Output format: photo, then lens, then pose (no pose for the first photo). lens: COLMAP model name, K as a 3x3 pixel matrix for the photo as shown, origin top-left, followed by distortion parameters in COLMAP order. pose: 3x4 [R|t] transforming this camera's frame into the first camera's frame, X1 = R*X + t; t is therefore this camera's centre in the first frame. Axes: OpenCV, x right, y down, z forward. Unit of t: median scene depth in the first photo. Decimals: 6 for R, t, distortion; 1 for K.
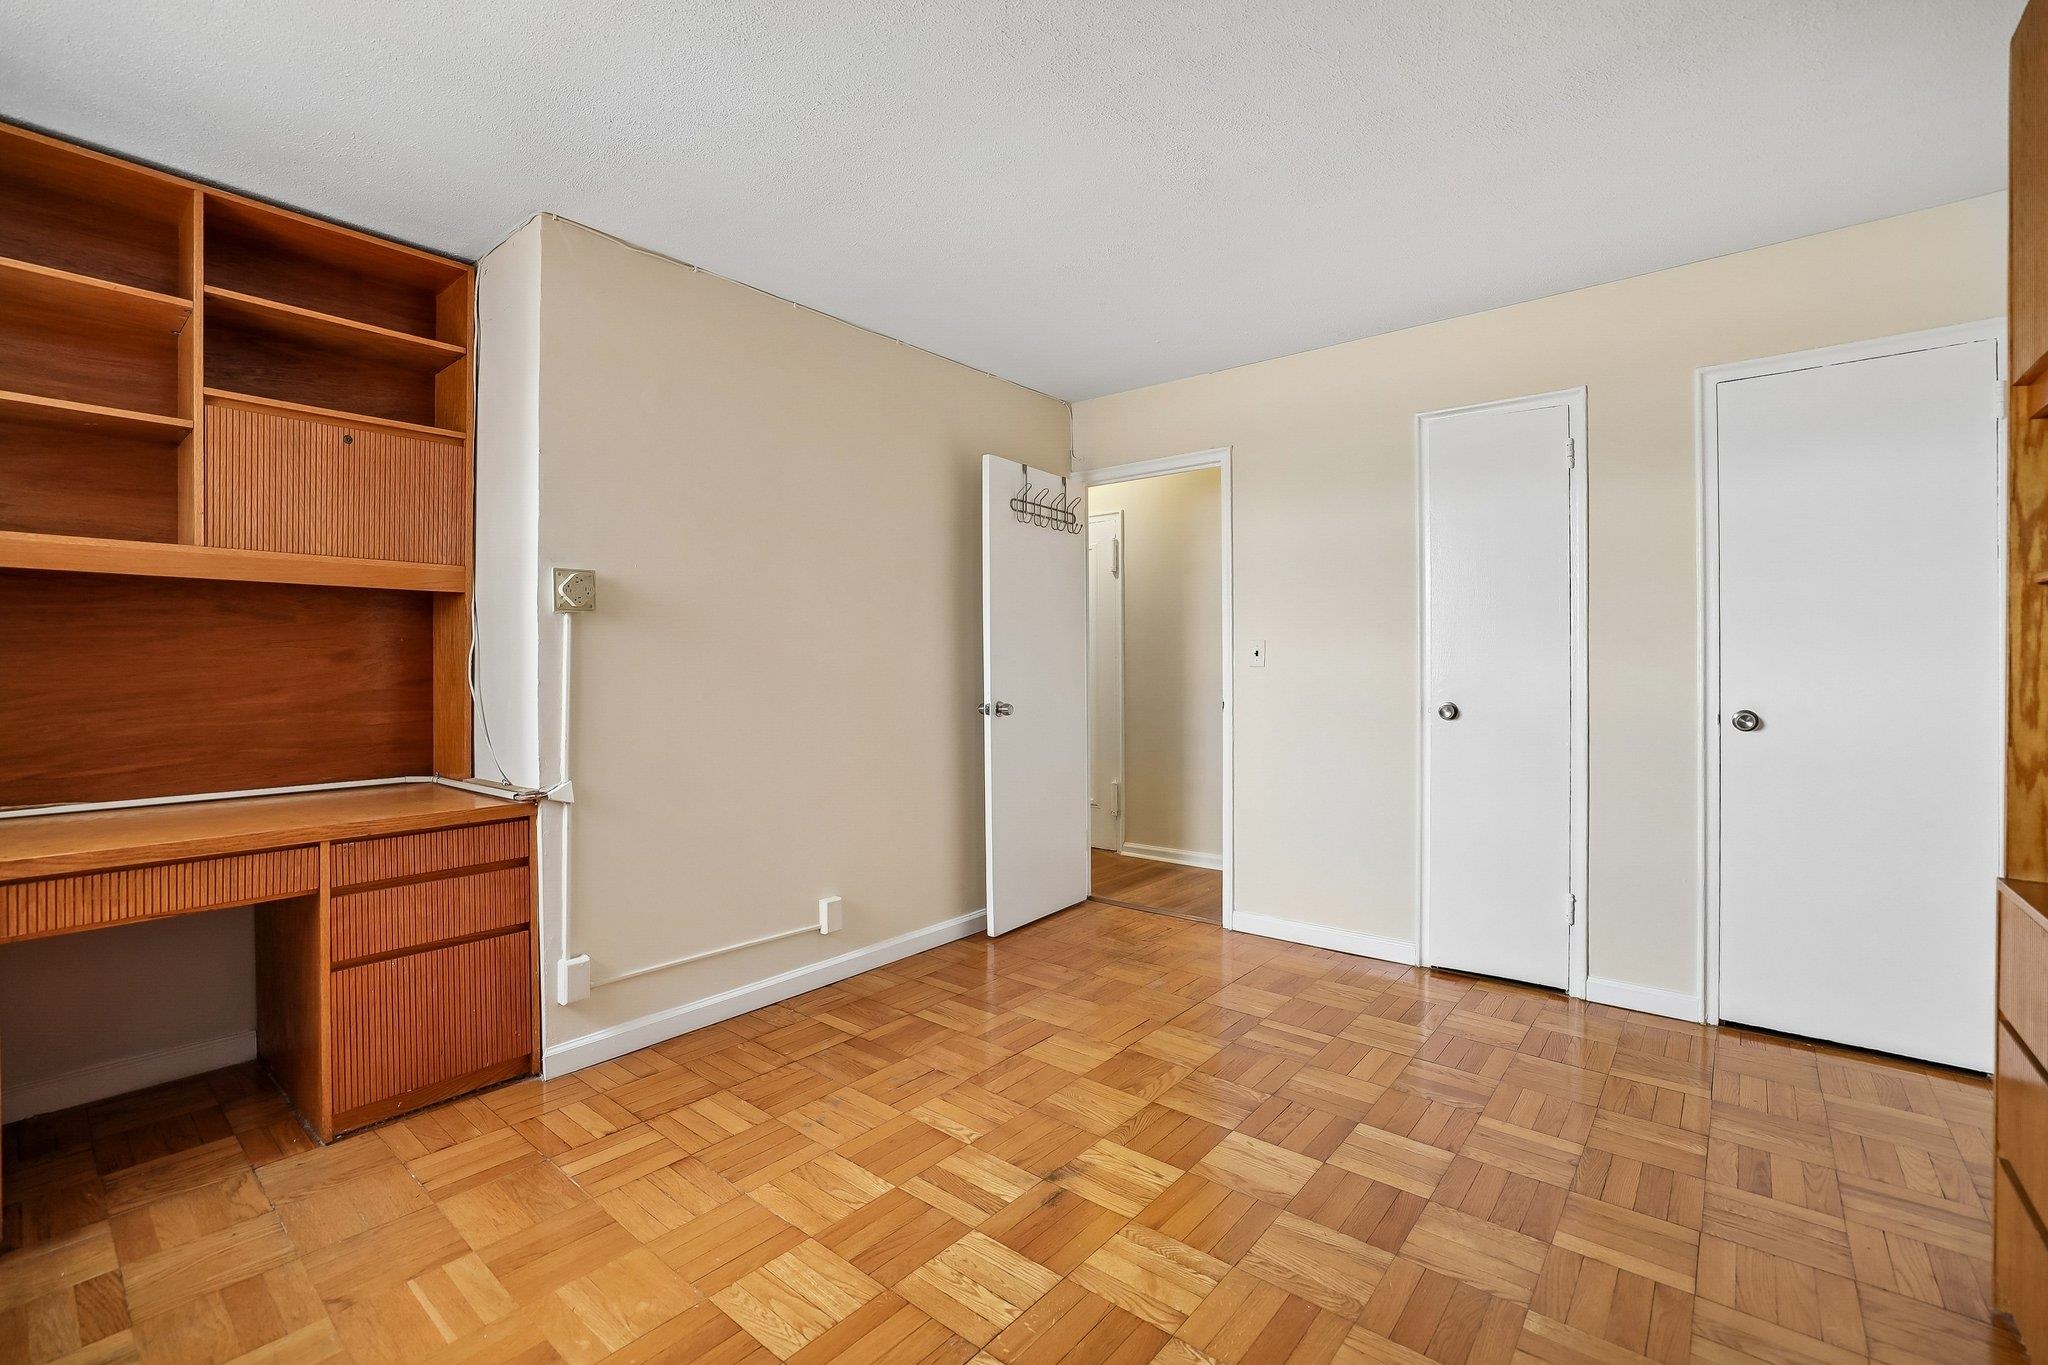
lens RADIAL K [[899.0, 0, 1040.5], [0, 899.0, 673.9], [0, 0, 1]] dist [0.001341, 0.003996]
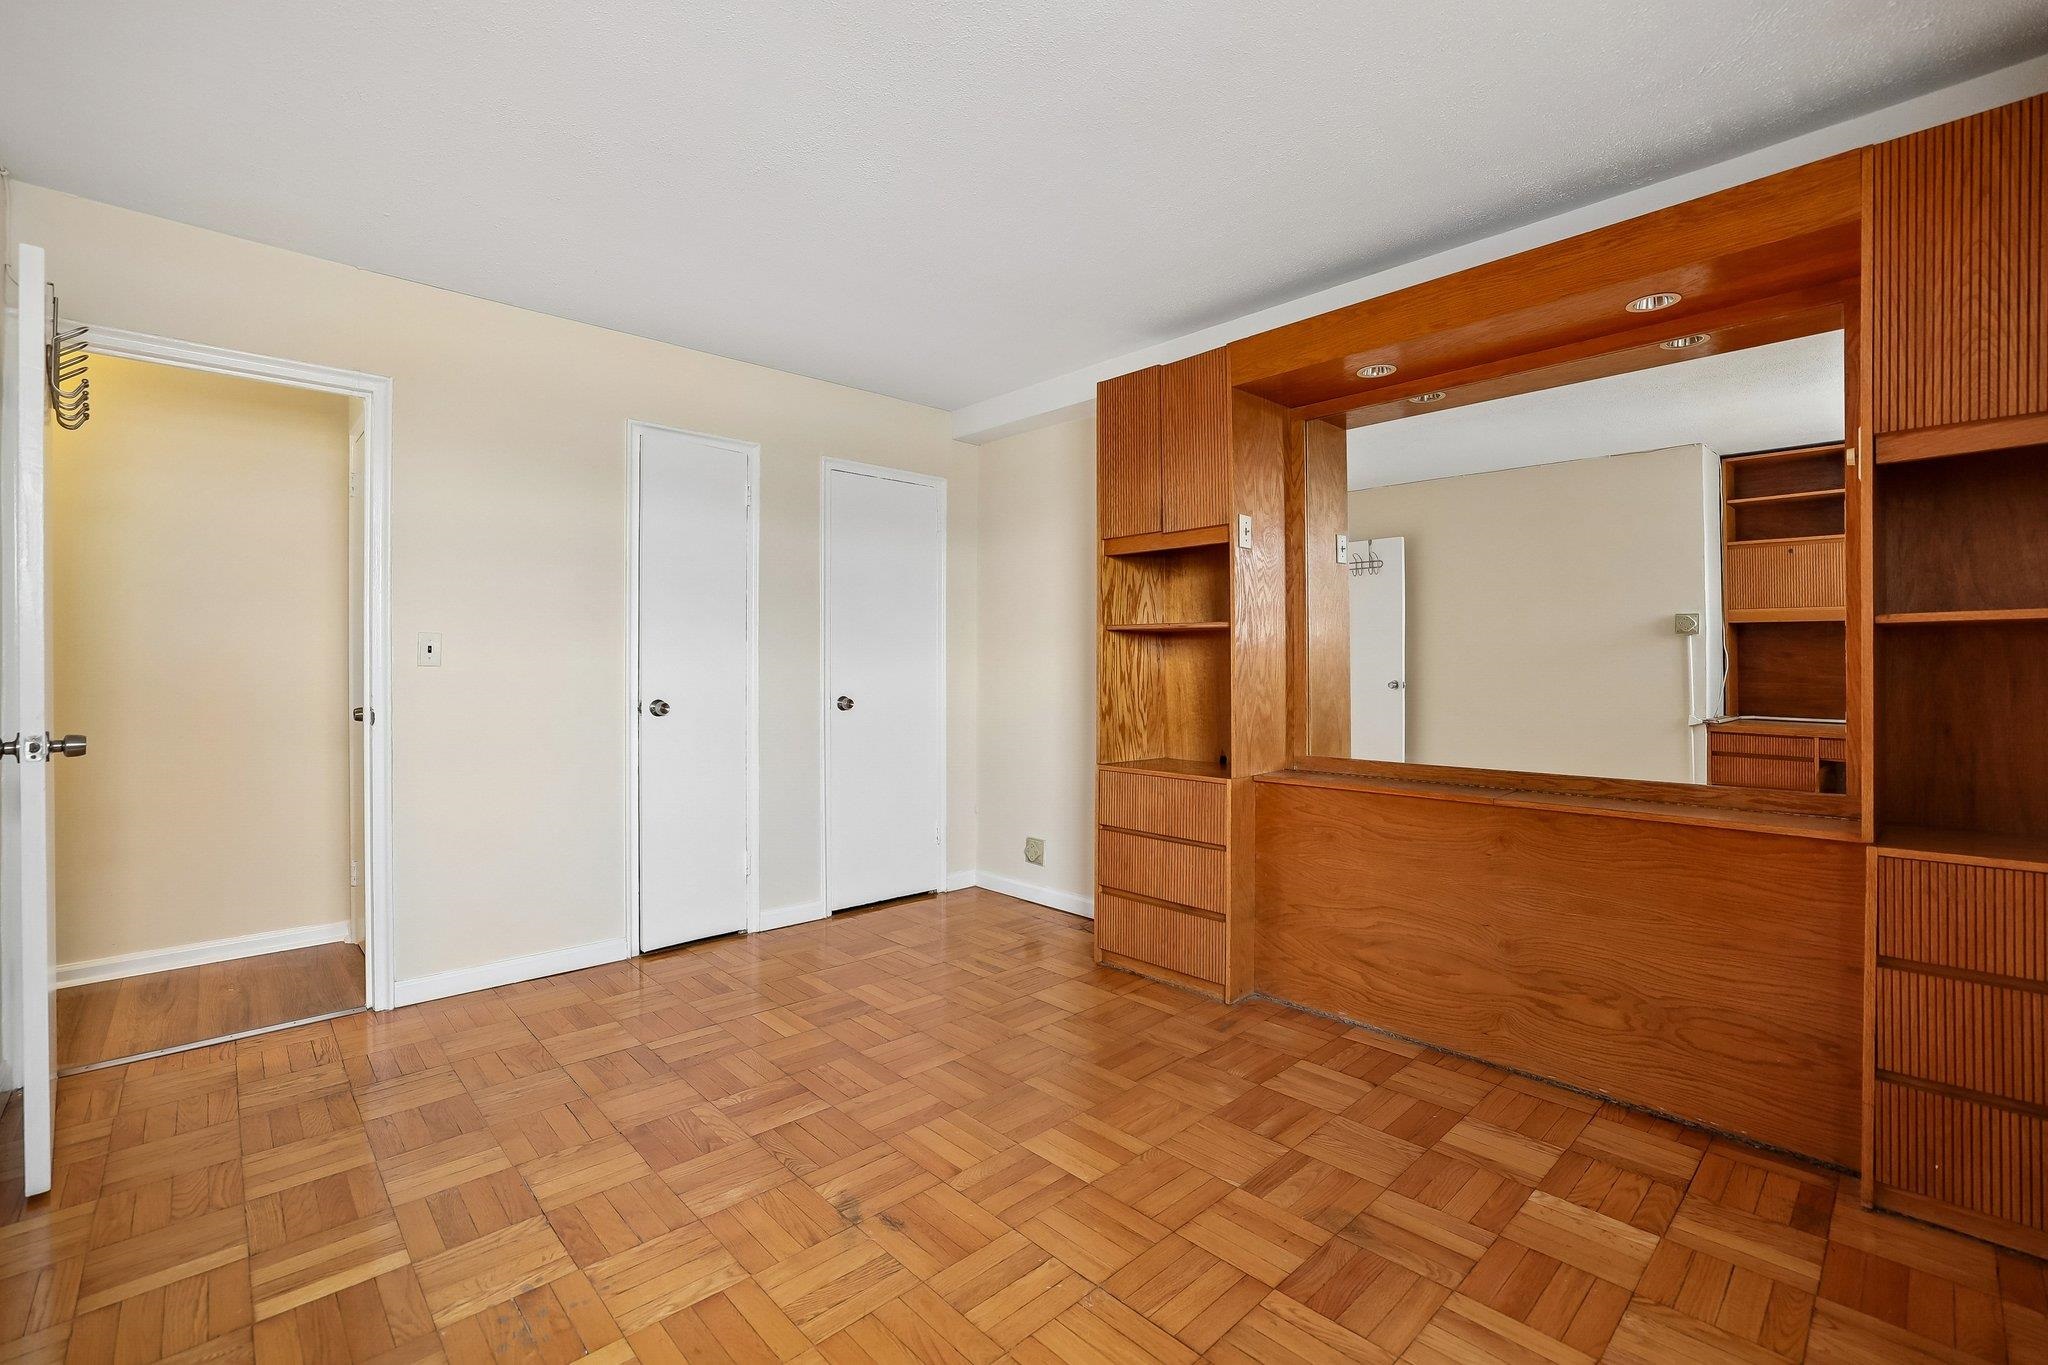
lens RADIAL K [[899.0, 0, 991.2], [0, 899.0, 666.1], [0, 0, 1]] dist [0.001341, 0.003996]
pose [[0.163230, 0.005329, 0.986574, -0.581426], [0.004136, 0.999973, -0.006085, 0.001353], [-0.986579, 0.005073, 0.163204, 0.474586]]
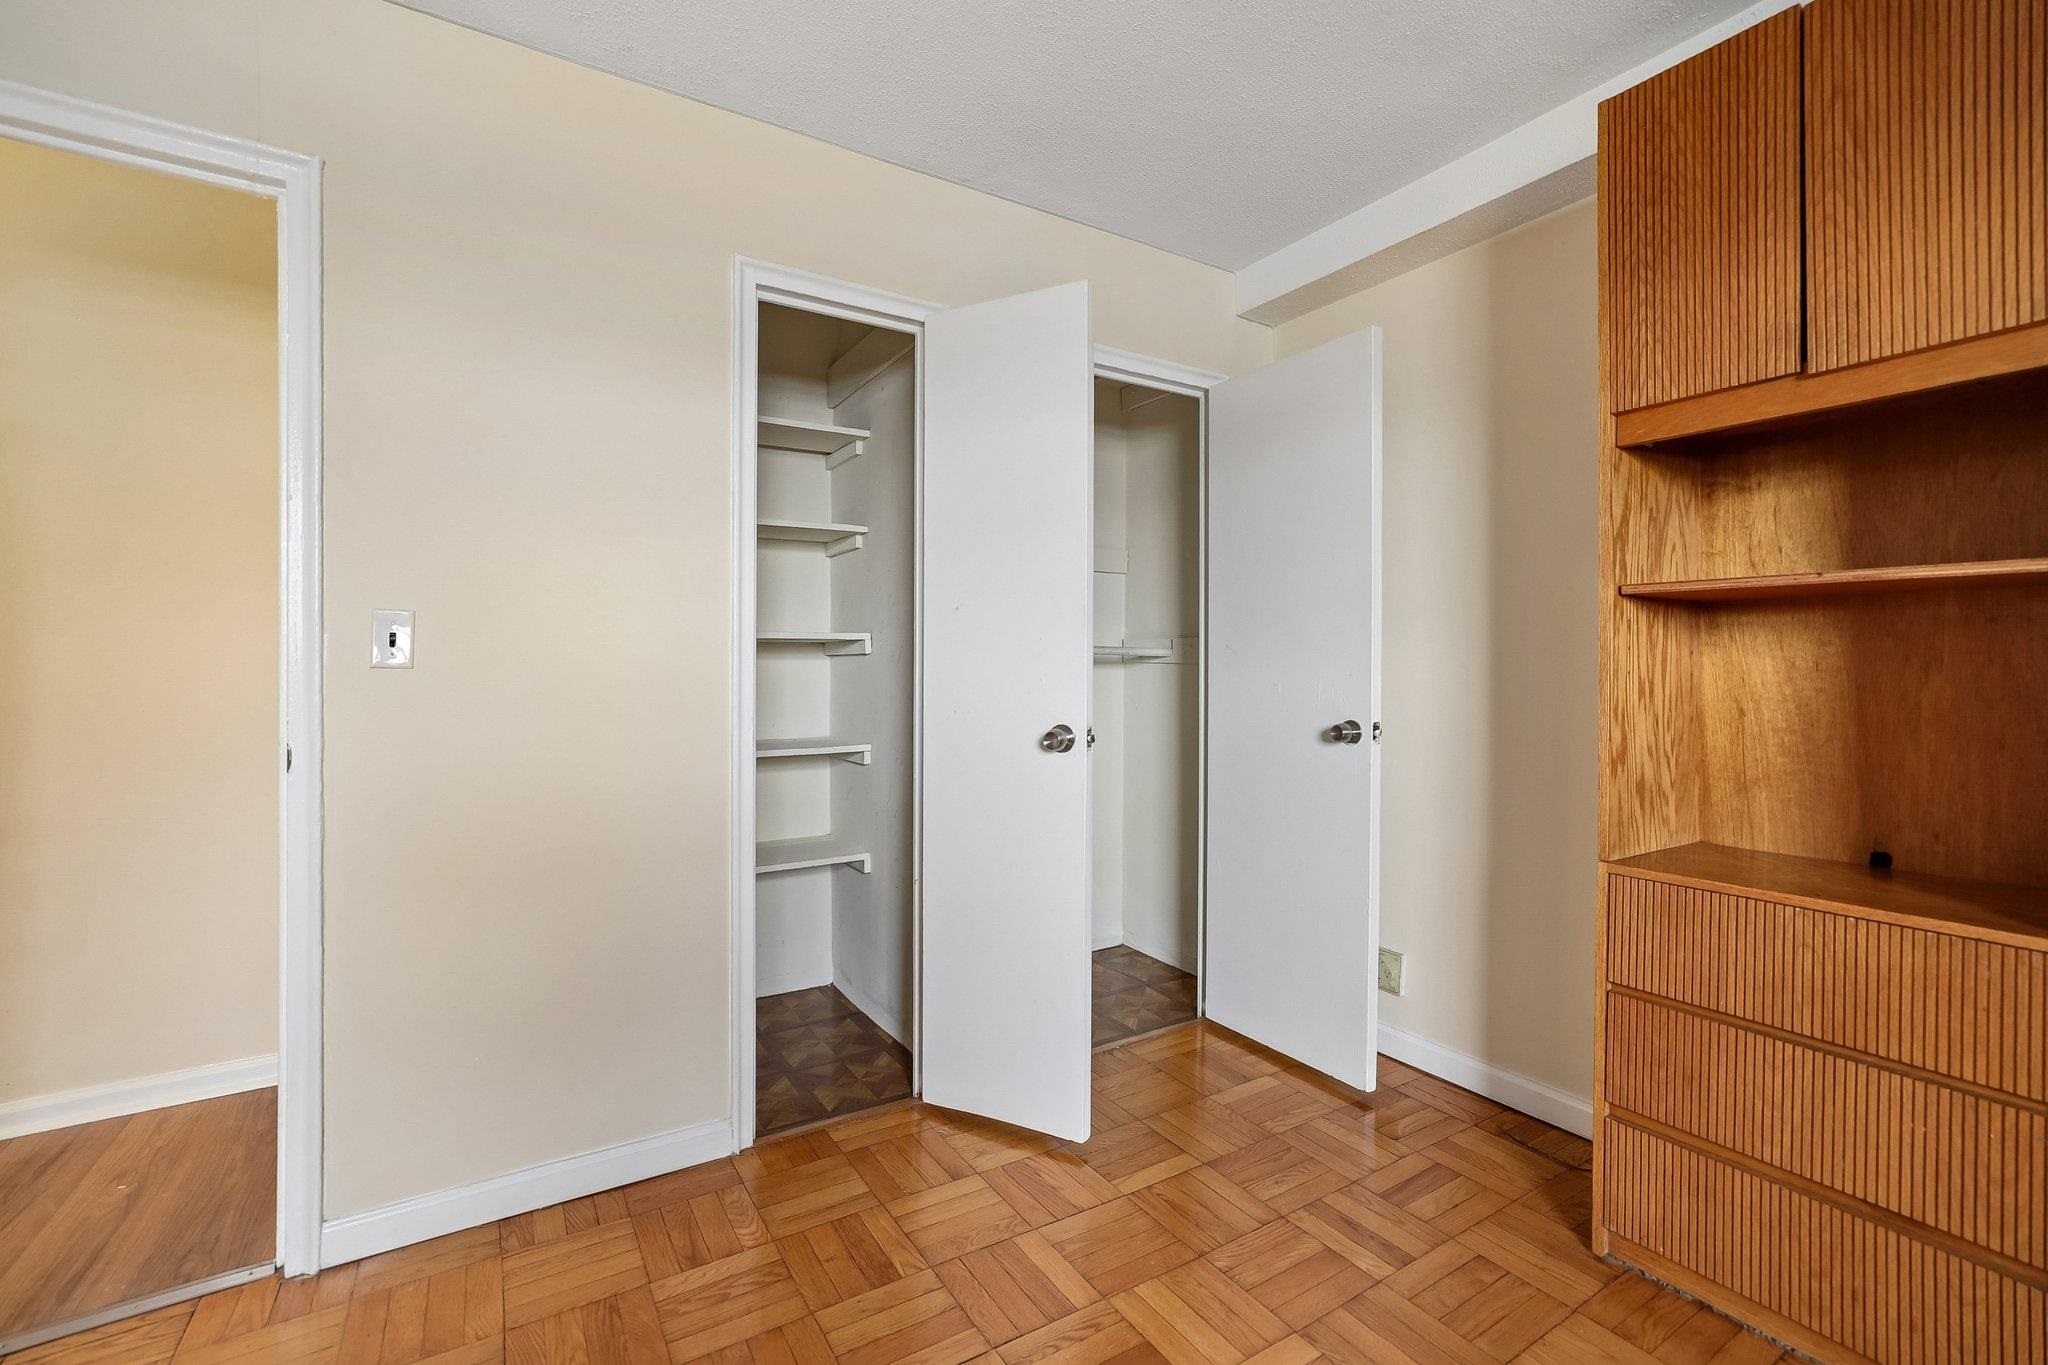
lens RADIAL K [[899.0, 0, 1011.2], [0, 899.0, 675.6], [0, 0, 1]] dist [0.001341, 0.003996]
pose [[0.328838, -0.000628, 0.944386, -0.108299], [0.001103, 0.999999, 0.000281, 0.000292], [-0.944386, 0.000949, 0.328839, 0.691001]]
